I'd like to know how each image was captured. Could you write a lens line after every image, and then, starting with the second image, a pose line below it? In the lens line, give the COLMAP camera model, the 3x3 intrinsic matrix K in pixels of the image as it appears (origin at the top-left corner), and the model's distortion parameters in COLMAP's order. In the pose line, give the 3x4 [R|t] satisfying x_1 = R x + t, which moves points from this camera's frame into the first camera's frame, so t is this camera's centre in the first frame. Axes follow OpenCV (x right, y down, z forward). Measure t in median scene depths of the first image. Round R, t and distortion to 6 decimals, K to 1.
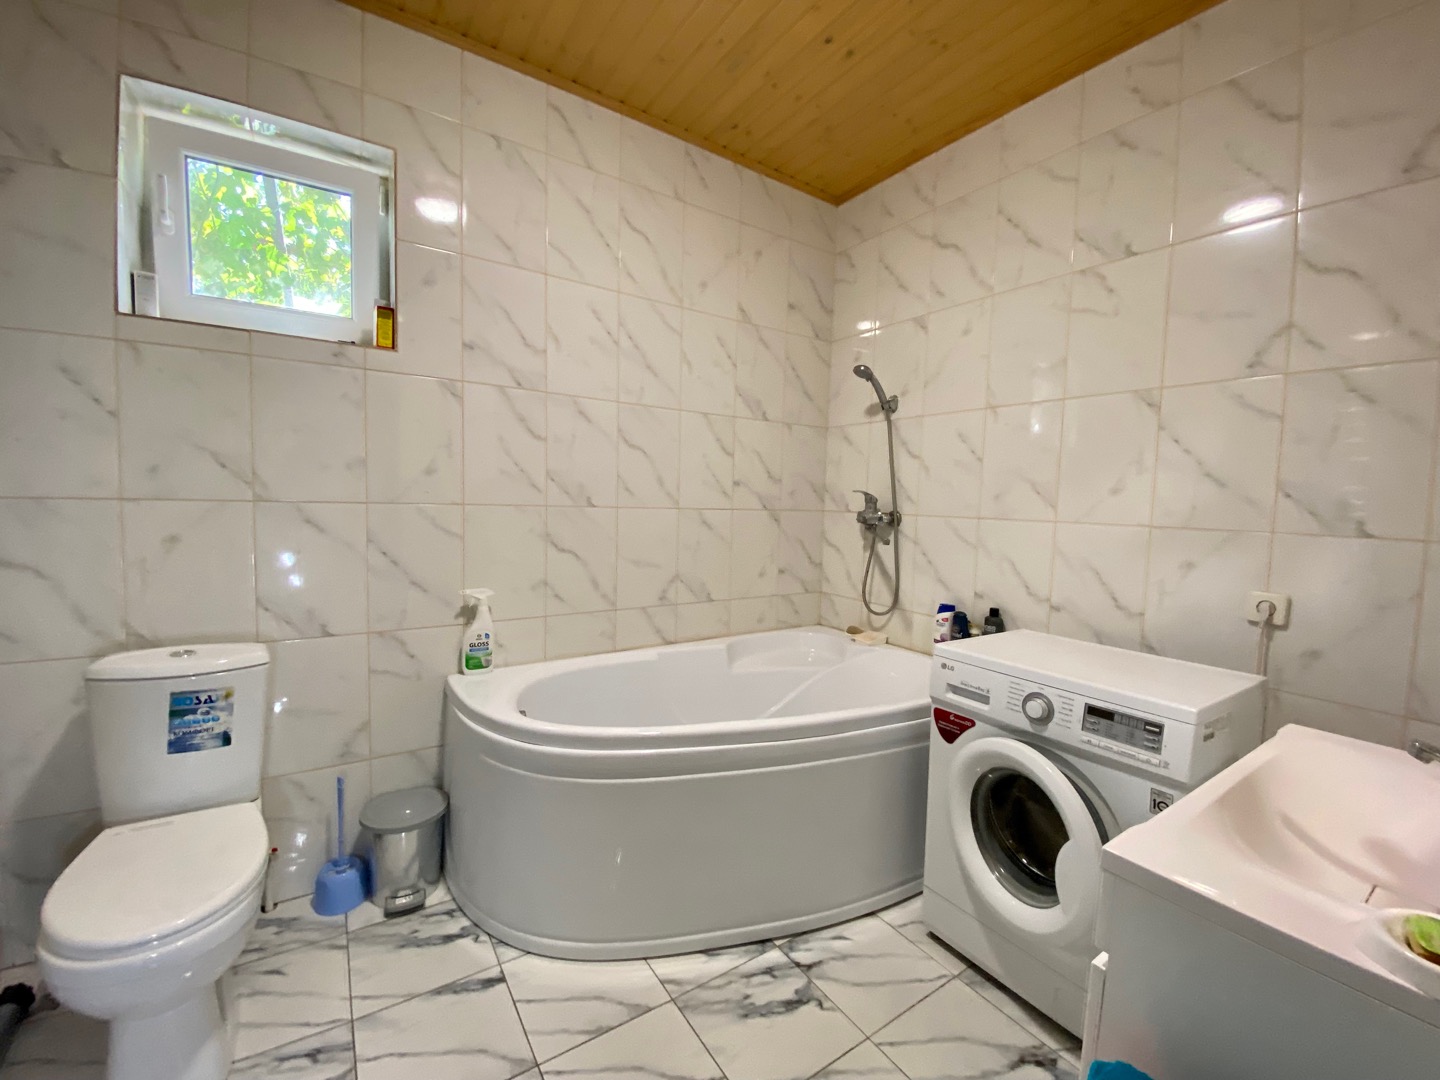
lens RADIAL K [[584.9, 0, 722.5], [0, 584.9, 534.8], [0, 0, 1]] dist [0.017513, -0.017935]
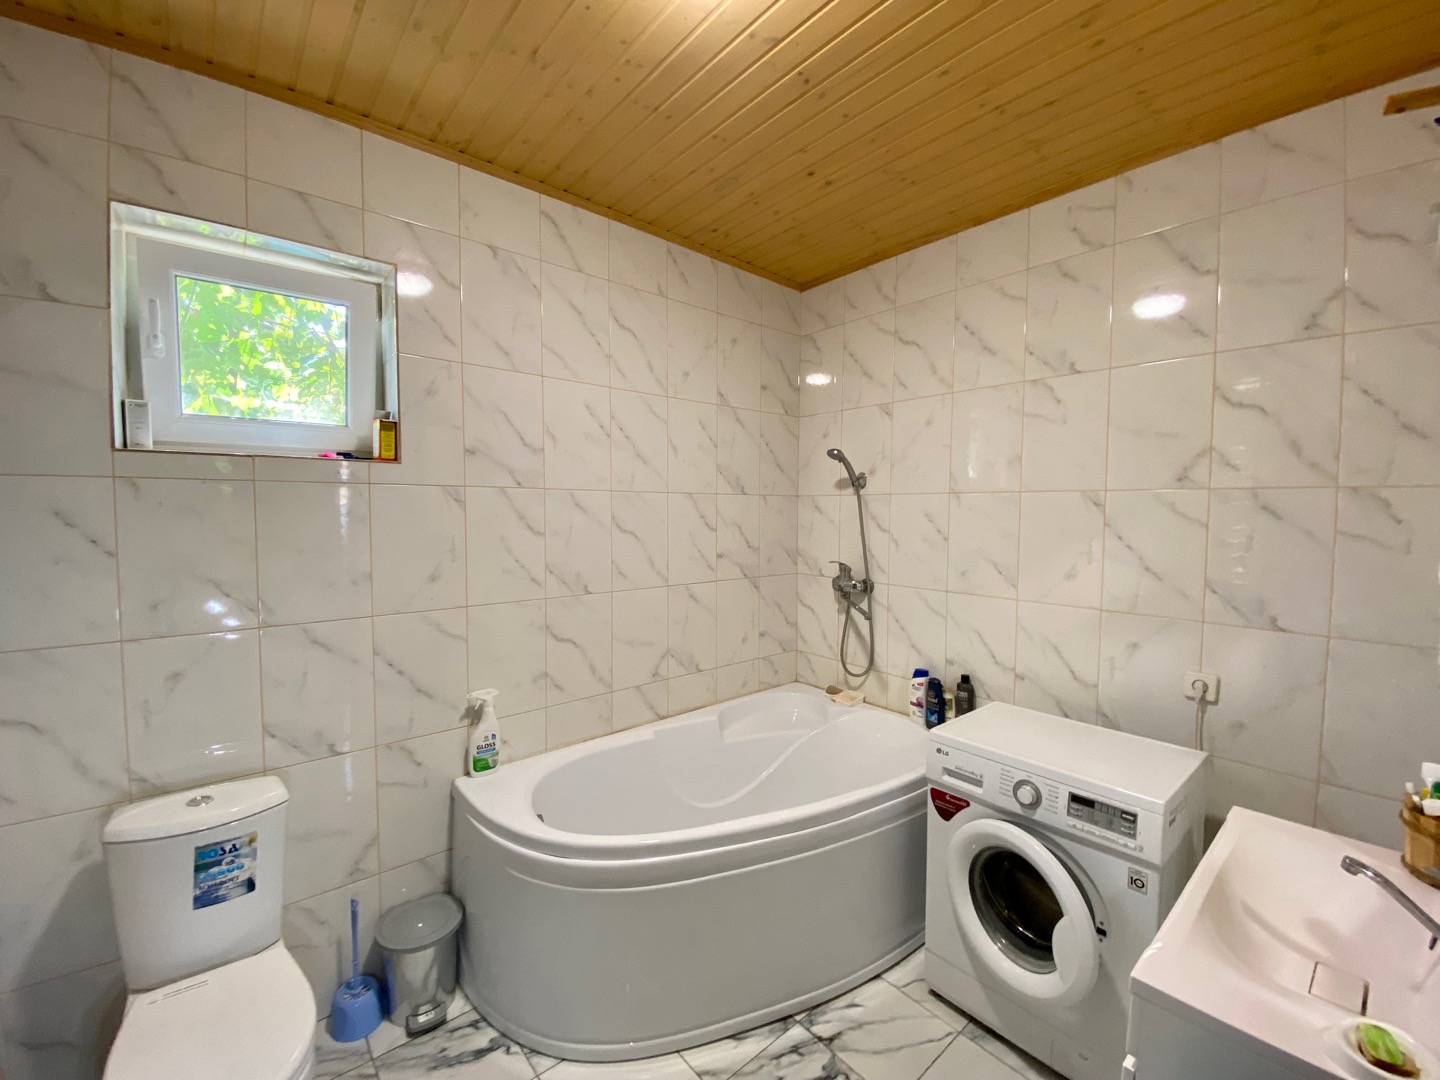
lens RADIAL K [[584.9, 0, 722.5], [0, 584.9, 534.8], [0, 0, 1]] dist [0.017513, -0.017935]
pose [[0.992969, -0.028730, 0.114838, -0.130875], [0.030584, 0.999428, -0.014419, -0.163626], [-0.114358, 0.017830, 0.993280, -0.058712]]
